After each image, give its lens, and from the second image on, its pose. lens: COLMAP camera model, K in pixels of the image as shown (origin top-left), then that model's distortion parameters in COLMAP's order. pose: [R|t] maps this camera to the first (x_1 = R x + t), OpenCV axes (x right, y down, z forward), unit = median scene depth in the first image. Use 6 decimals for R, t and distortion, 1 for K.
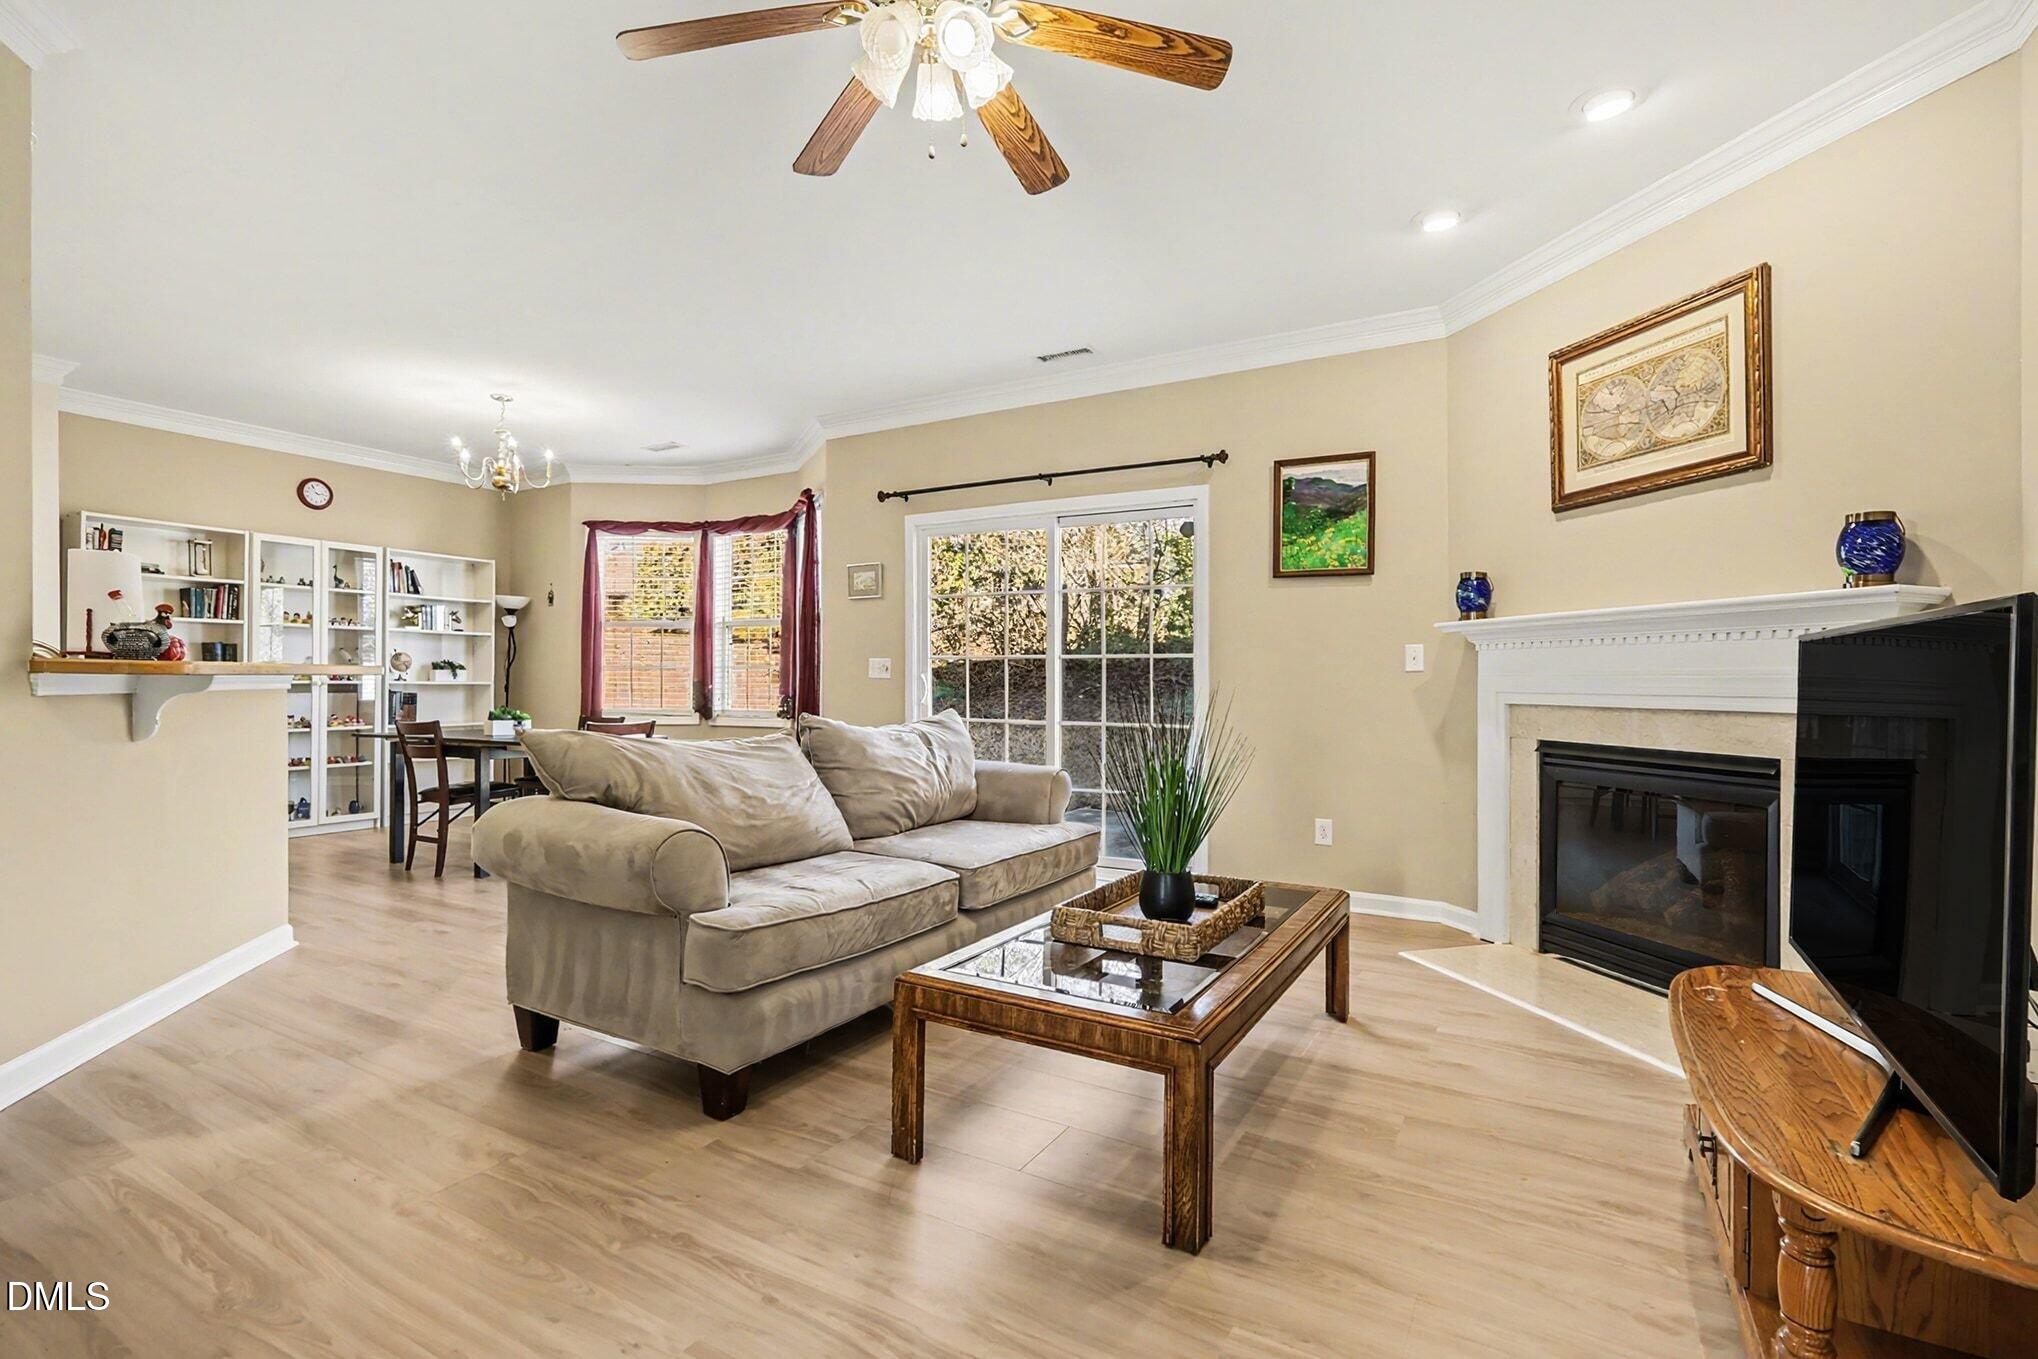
lens RADIAL K [[962.7, 0, 1019.0], [0, 962.7, 679.5], [0, 0, 1]] dist [0.000943, 0.000405]
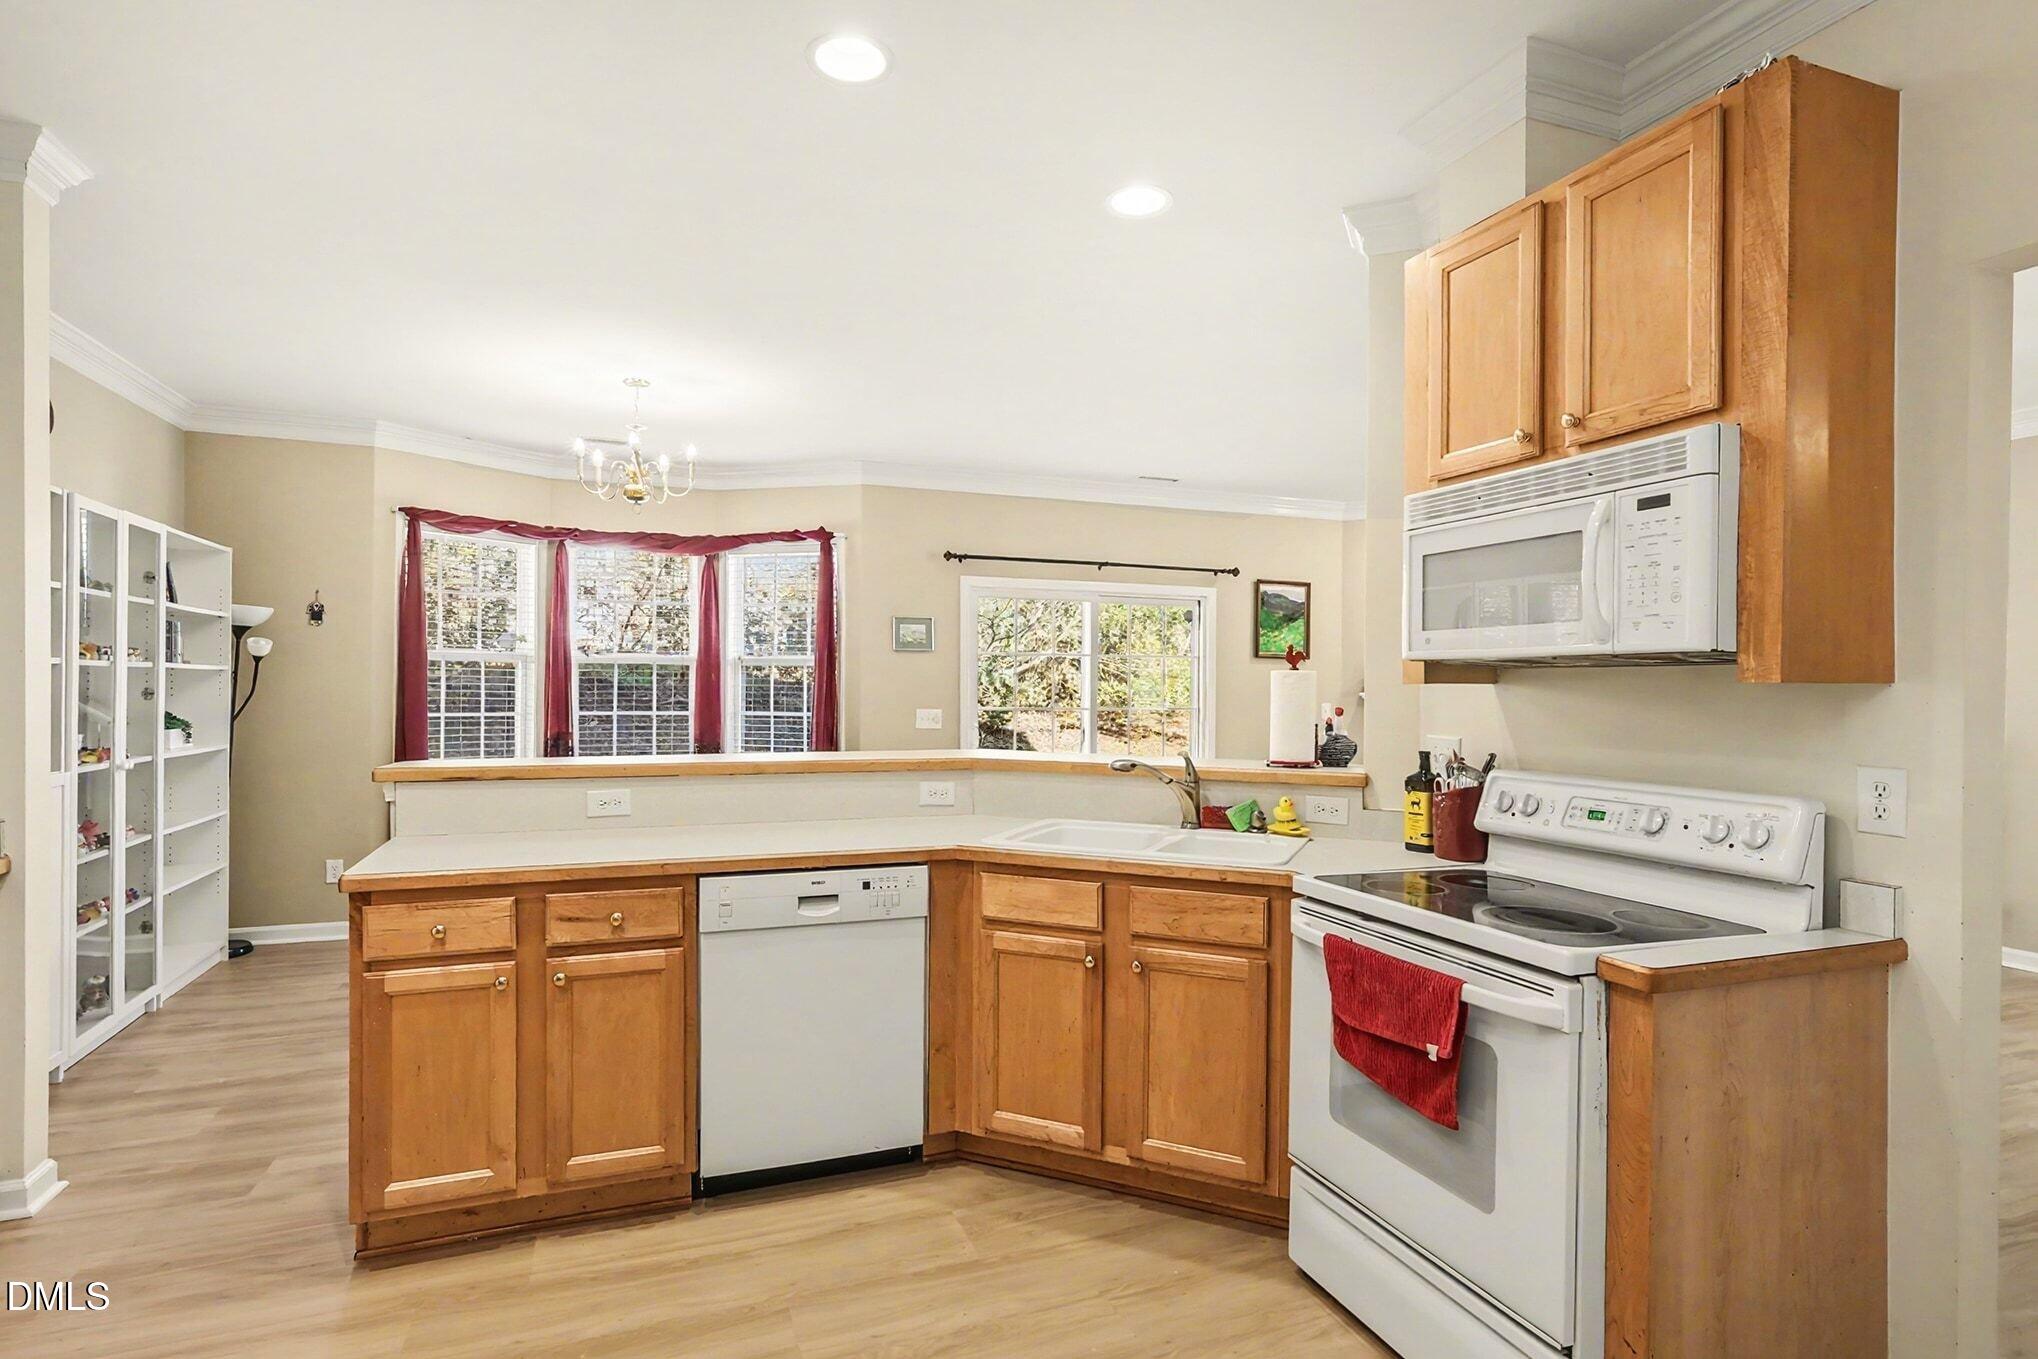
lens RADIAL K [[977.5, 0, 975.6], [0, 977.5, 686.5], [0, 0, 1]] dist [0.041674, 0.000118]
pose [[0.645129, 0.000726, 0.764073, -1.177089], [-0.006036, 0.999973, 0.004146, -0.065093], [-0.764050, -0.007287, 0.645116, 0.355185]]
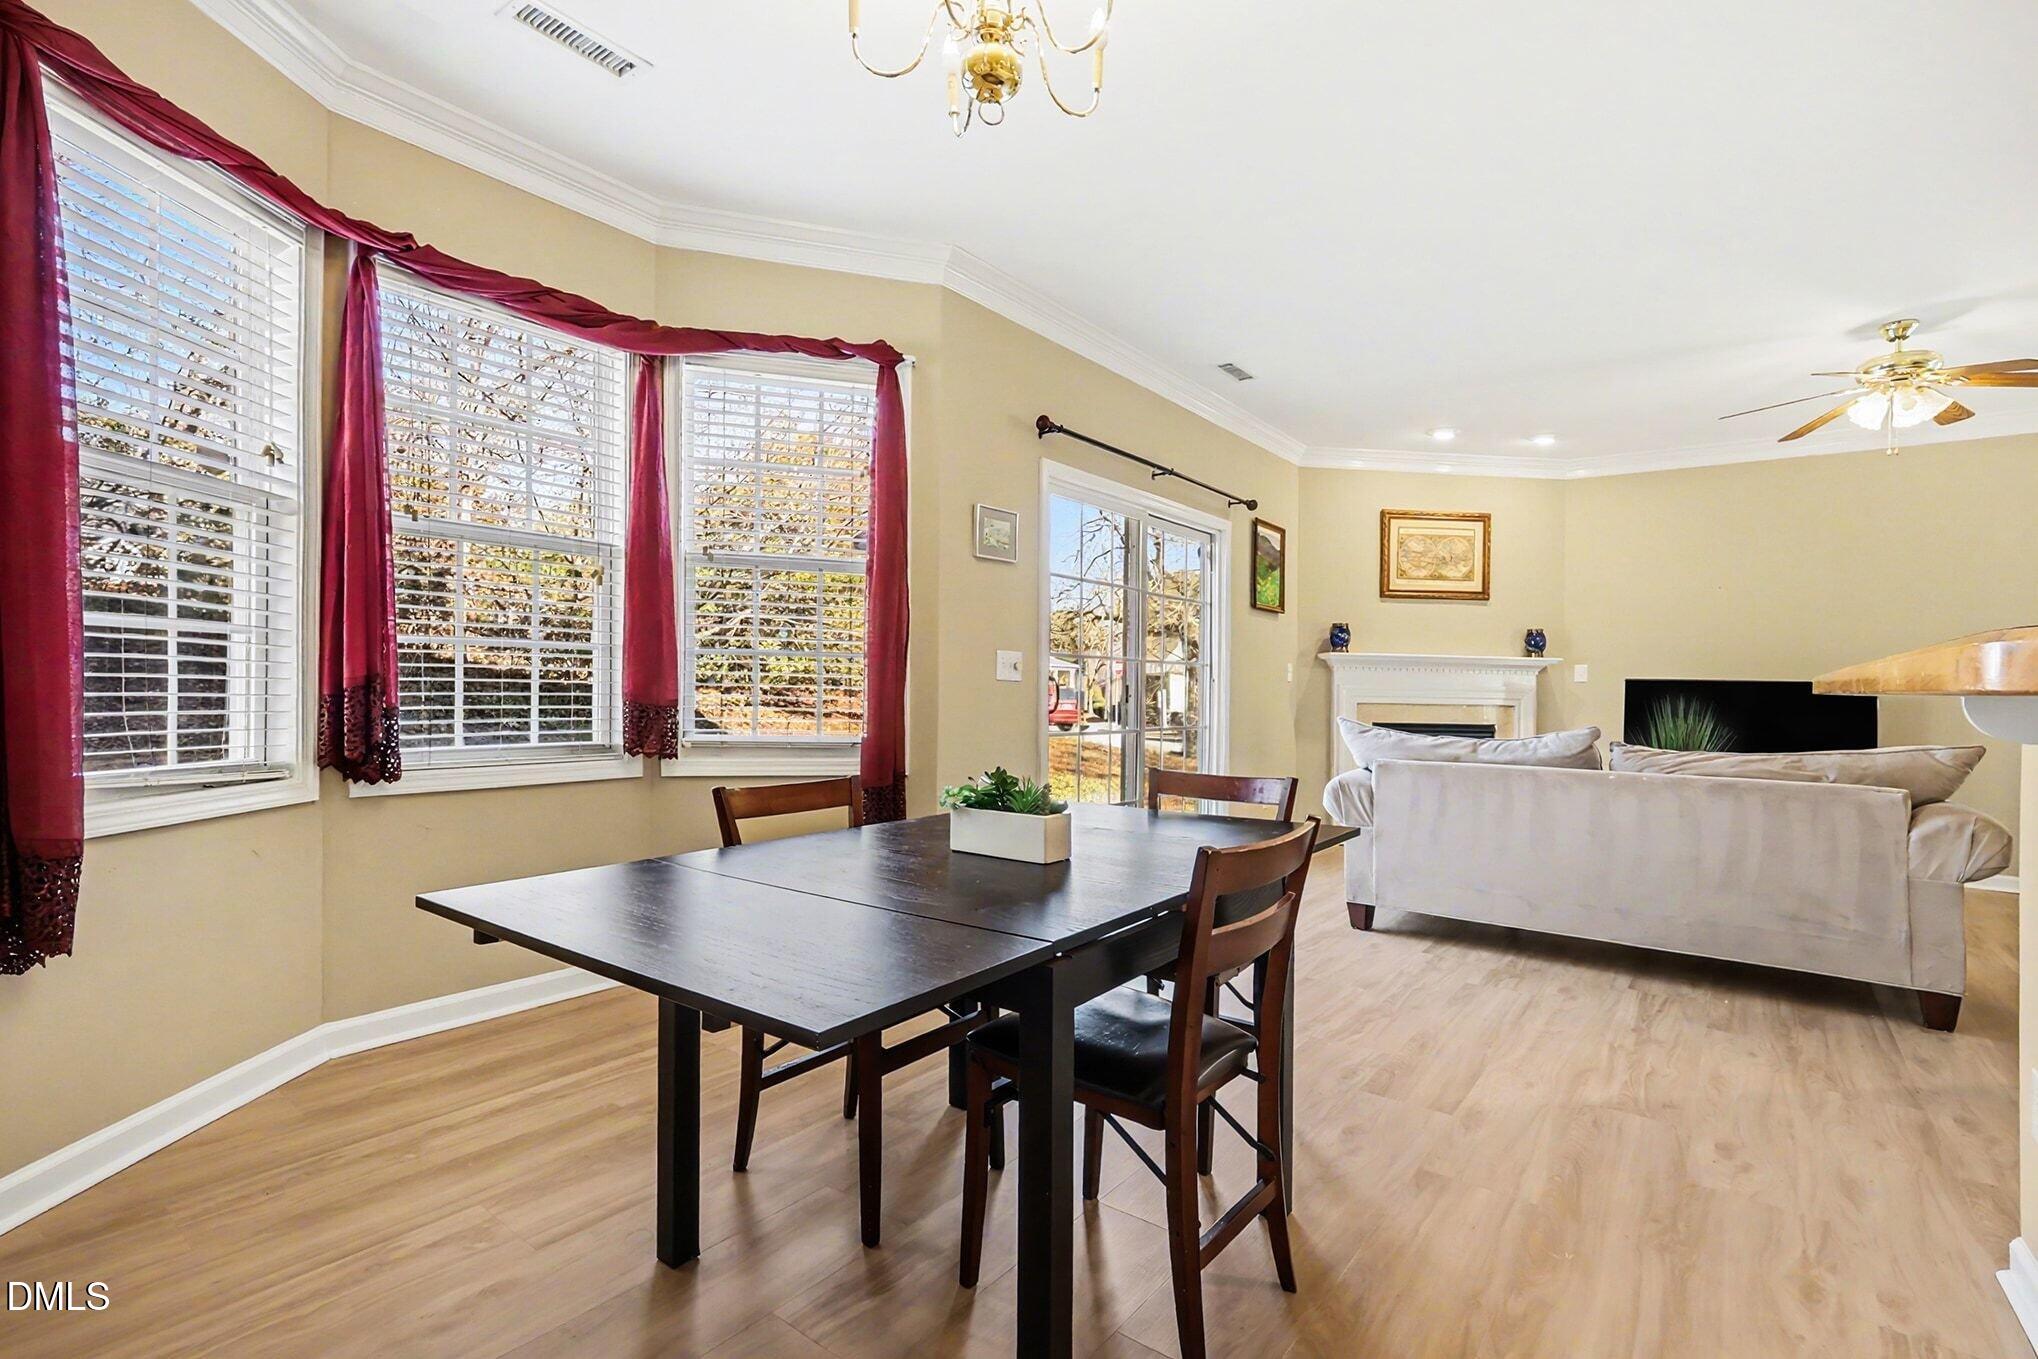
lens RADIAL K [[962.7, 0, 1019.0], [0, 962.7, 679.5], [0, 0, 1]] dist [0.000943, 0.000405]
pose [[0.125374, 0.006547, 0.992088, -1.059914], [-0.019513, 0.999801, -0.004132, 0.001622], [-0.991918, -0.018840, 0.125477, 1.155285]]
